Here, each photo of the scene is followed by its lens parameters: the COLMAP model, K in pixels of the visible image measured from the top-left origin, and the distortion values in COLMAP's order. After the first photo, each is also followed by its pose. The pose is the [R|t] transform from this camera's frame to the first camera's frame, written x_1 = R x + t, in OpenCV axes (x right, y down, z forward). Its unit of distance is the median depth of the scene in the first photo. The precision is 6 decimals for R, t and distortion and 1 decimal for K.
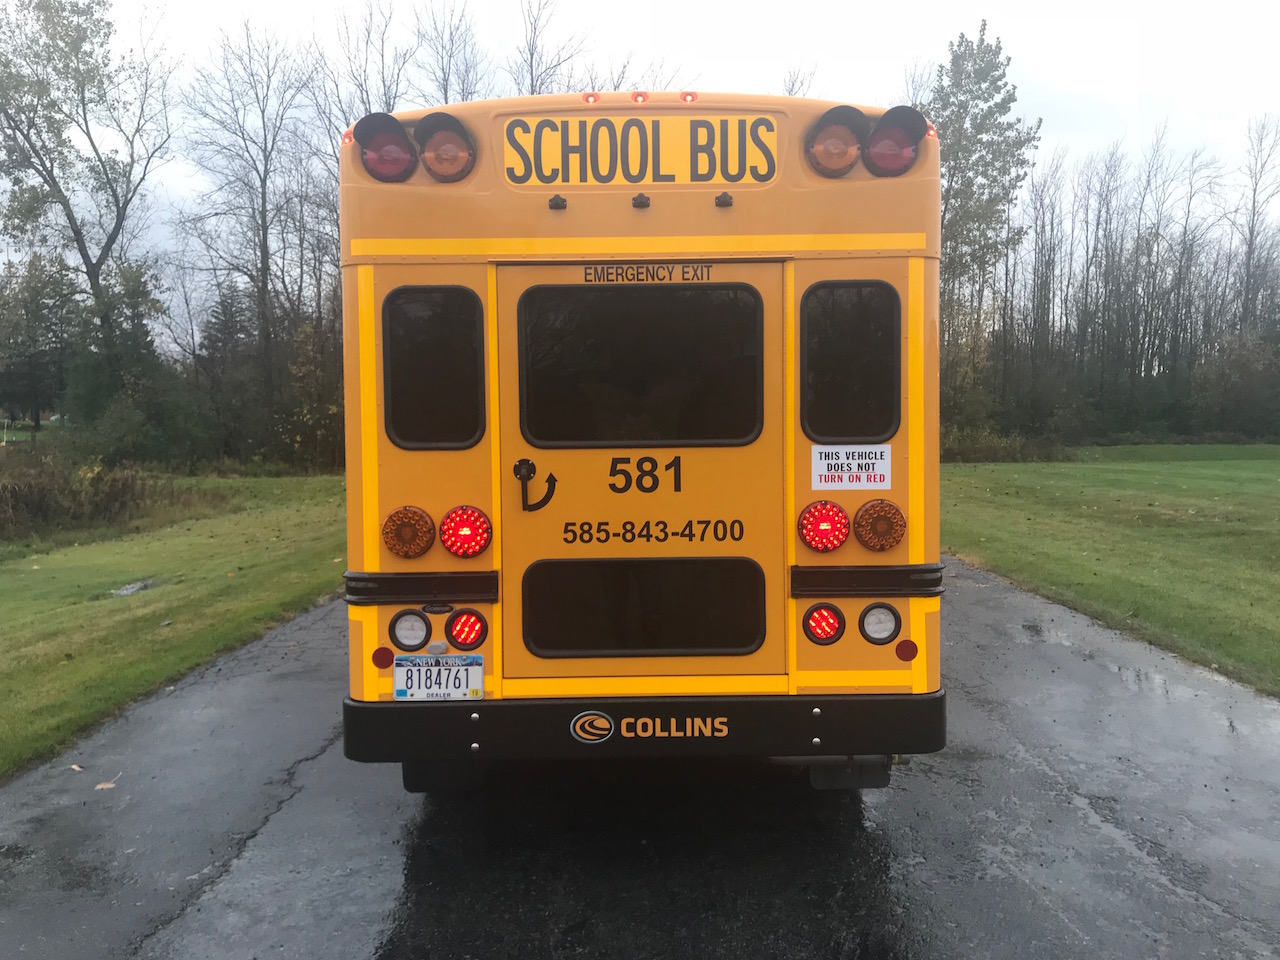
lens RADIAL K [[1035.7, 0, 640.0], [0, 1035.7, 480.0], [0, 0, 1]] dist [0.080760, -0.109301]
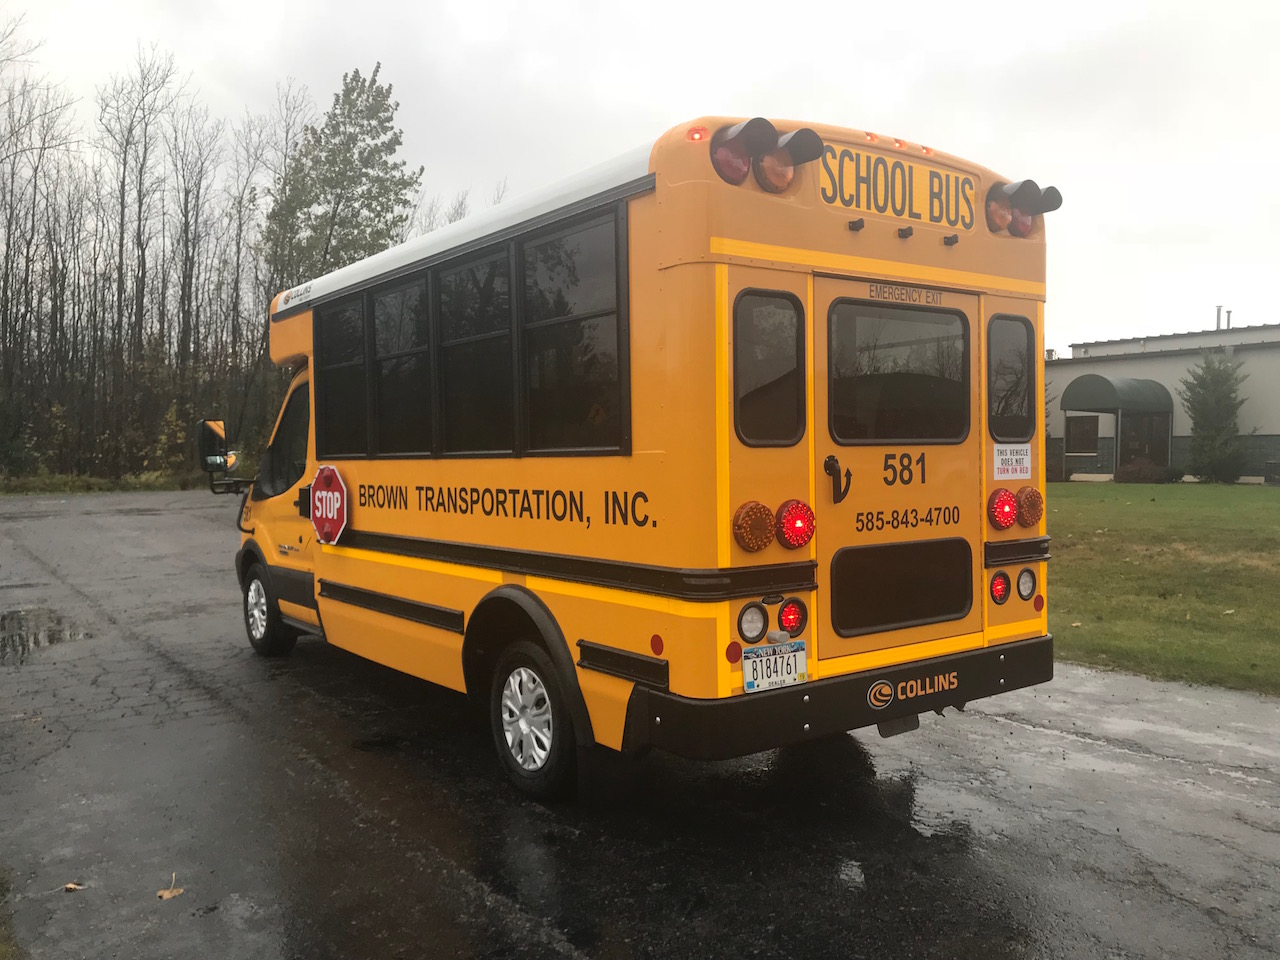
lens RADIAL K [[1035.7, 0, 640.0], [0, 1035.7, 480.0], [0, 0, 1]] dist [0.080760, -0.109301]
pose [[0.810908, -0.013176, 0.585026, -0.908601], [0.028008, 0.999475, -0.016313, 0.017759], [-0.584504, 0.029614, 0.810851, 0.234445]]
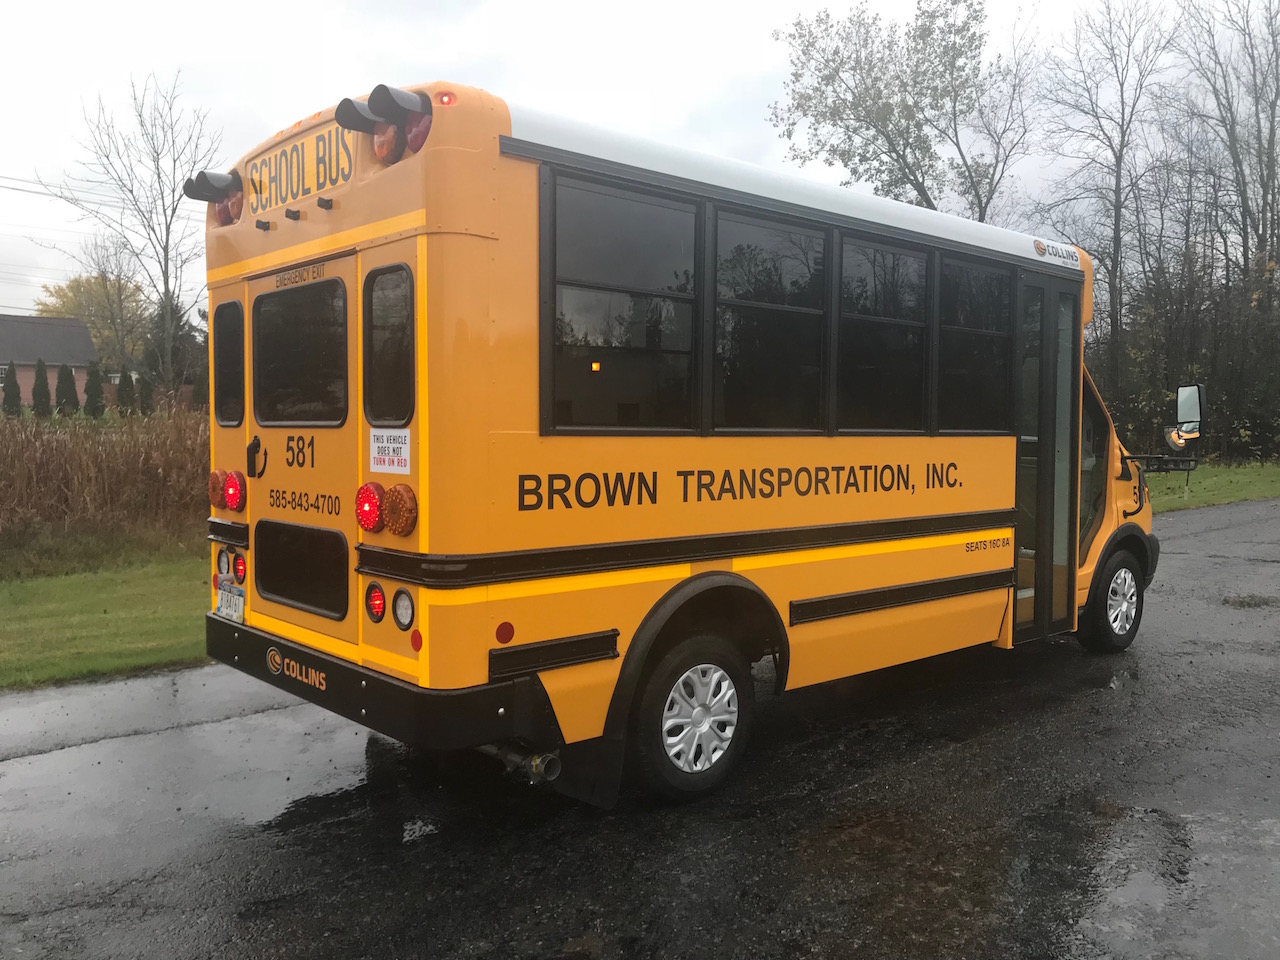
lens RADIAL K [[1035.7, 0, 640.0], [0, 1035.7, 480.0], [0, 0, 1]] dist [0.080760, -0.109301]
pose [[0.667918, 0.051739, -0.742434, 1.118872], [-0.042847, 0.998599, 0.031045, -0.025942], [0.743001, 0.011076, 0.669199, 0.504059]]
